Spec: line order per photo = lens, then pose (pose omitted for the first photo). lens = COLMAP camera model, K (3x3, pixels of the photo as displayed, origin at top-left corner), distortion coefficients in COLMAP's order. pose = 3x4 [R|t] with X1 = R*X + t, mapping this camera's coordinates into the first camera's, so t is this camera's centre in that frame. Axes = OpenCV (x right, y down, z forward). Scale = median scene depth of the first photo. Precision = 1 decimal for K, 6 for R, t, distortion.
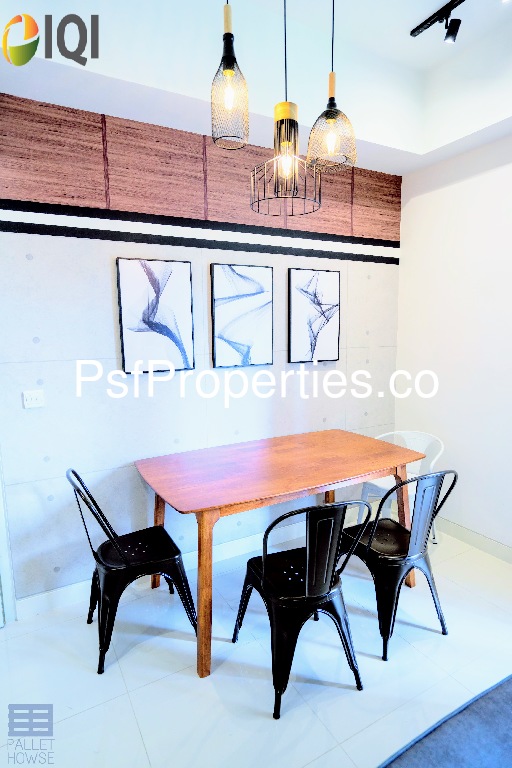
lens RADIAL K [[436.0, 0, 256.0], [0, 436.0, 385.7], [0, 0, 1]] dist [-0.012940, 0.001804]
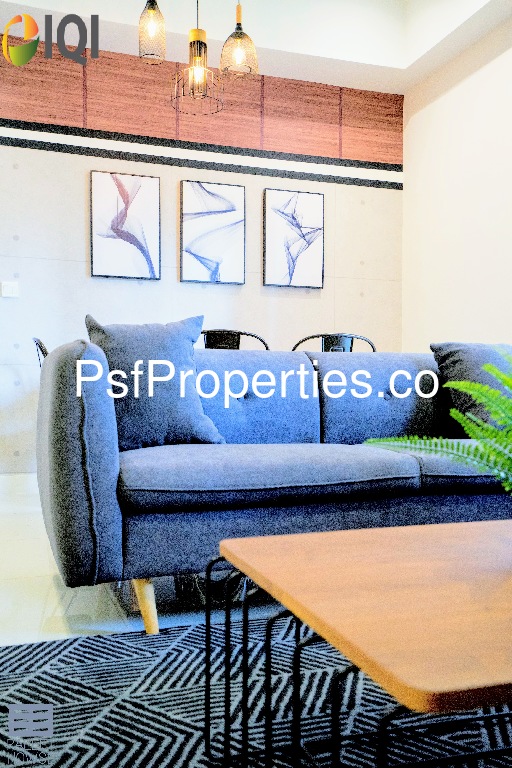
lens RADIAL K [[762.0, 0, 256.9], [0, 762.0, 382.9], [0, 0, 1]] dist [0.110904, 0.000000]
pose [[0.984347, 0.012122, -0.175825, 0.390143], [-0.039183, 0.987716, -0.151266, 0.451307], [0.171832, 0.155787, 0.972730, -0.657937]]
